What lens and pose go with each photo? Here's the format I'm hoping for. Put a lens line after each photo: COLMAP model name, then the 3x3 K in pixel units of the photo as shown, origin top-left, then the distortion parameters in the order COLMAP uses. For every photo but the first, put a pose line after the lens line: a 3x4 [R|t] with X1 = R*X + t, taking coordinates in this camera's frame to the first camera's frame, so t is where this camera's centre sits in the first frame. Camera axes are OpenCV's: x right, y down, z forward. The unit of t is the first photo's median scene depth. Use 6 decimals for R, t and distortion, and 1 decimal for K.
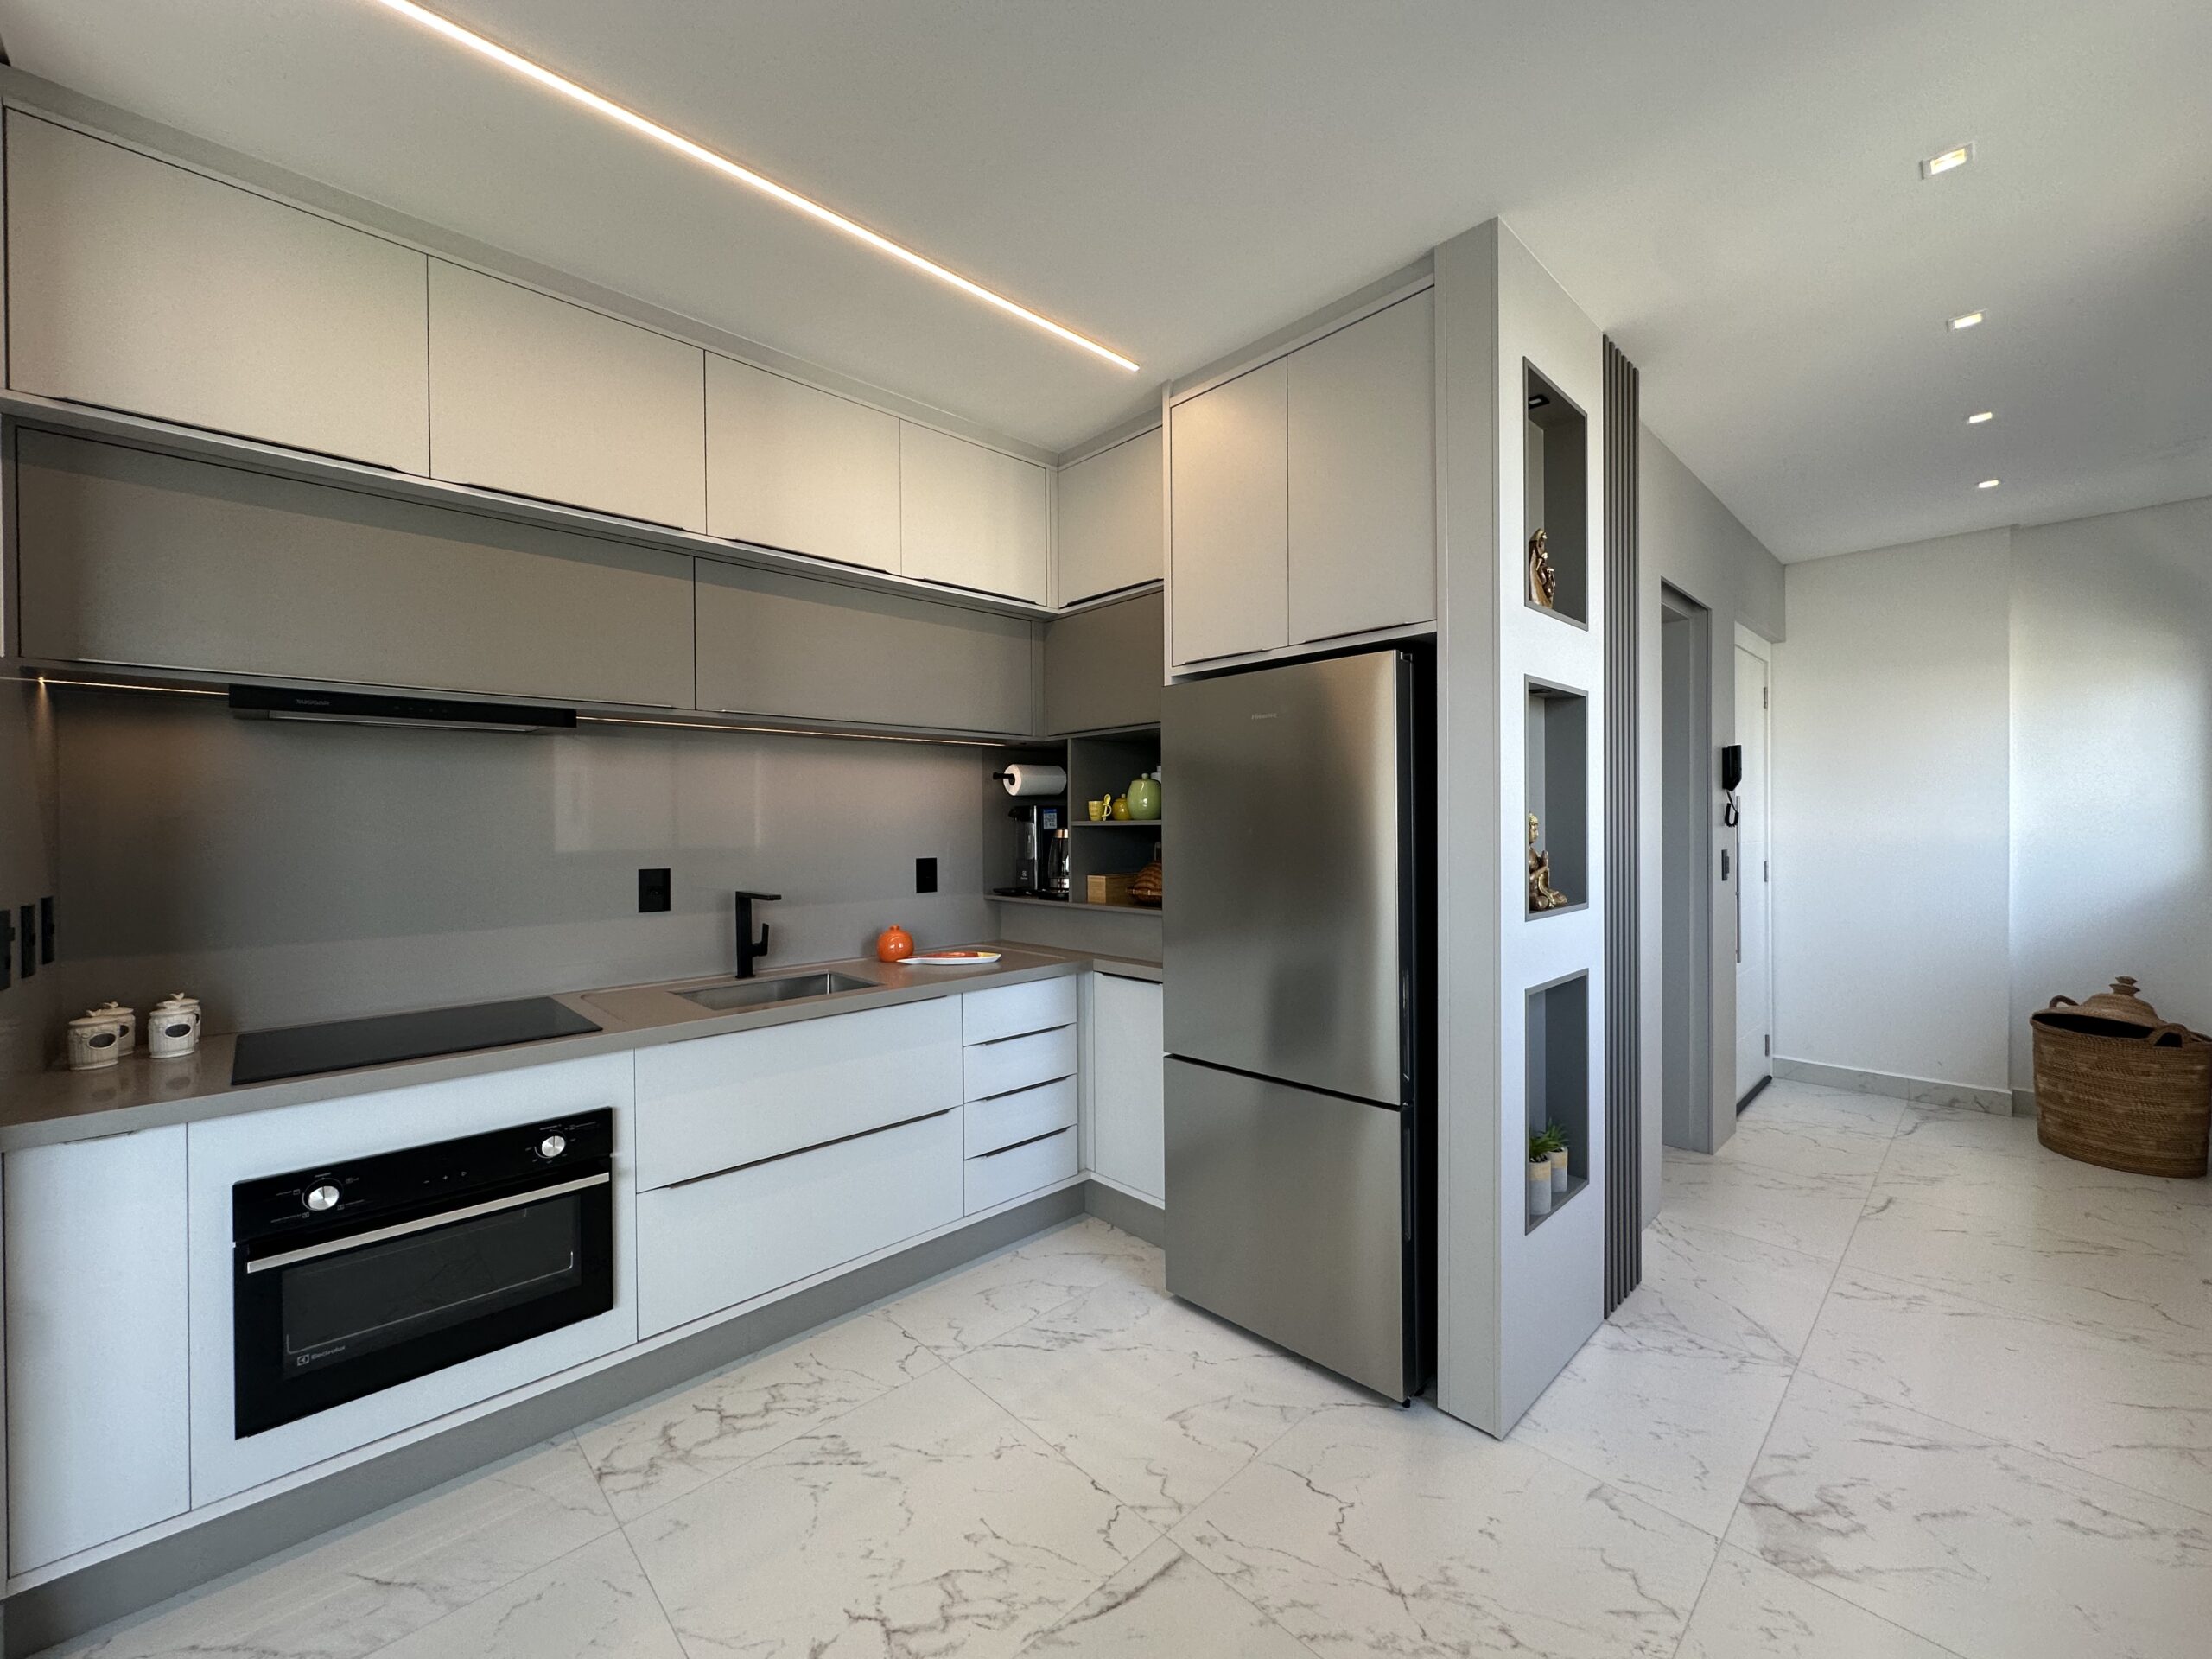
lens RADIAL K [[881.1, 0, 1106.0], [0, 881.1, 829.5], [0, 0, 1]] dist [-0.001144, 0.000337]
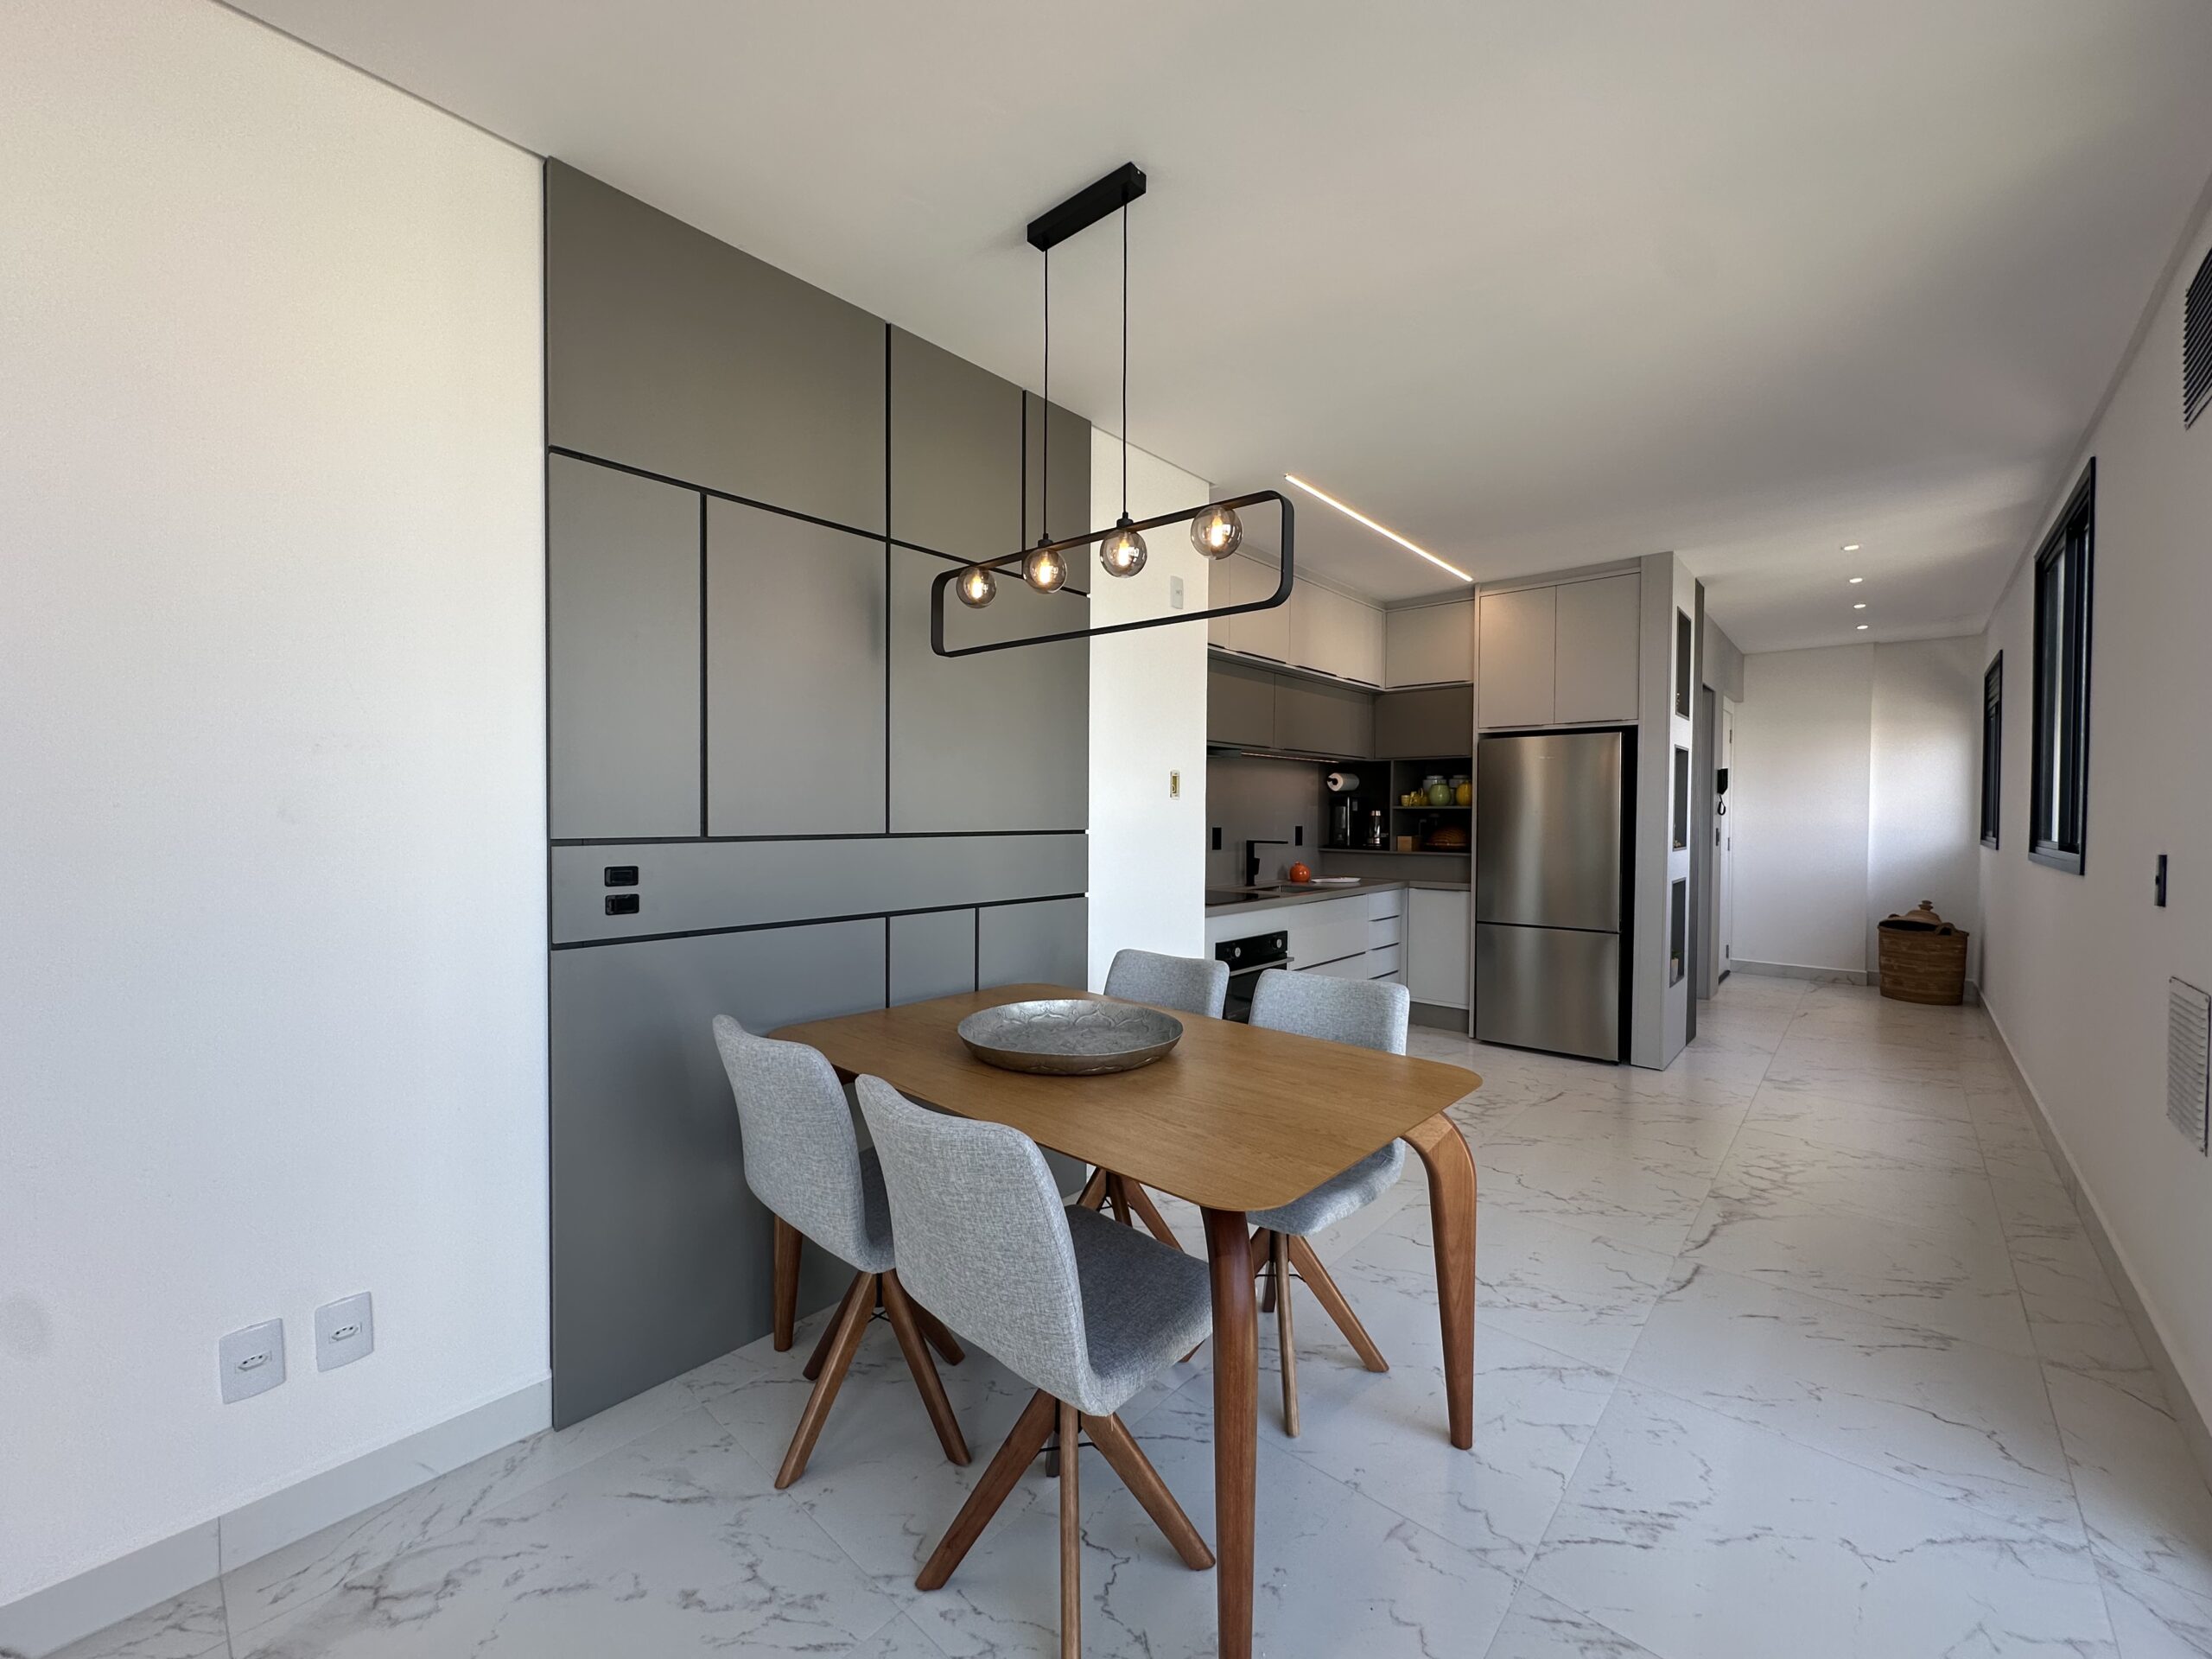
lens RADIAL K [[881.8, 0, 1099.2], [0, 881.8, 827.9], [0, 0, 1]] dist [-0.003846, -0.000299]
pose [[0.996869, 0.013071, 0.077984, -0.777973], [-0.013890, 0.999854, 0.009970, 0.025686], [-0.077843, -0.011022, 0.996905, -0.761940]]
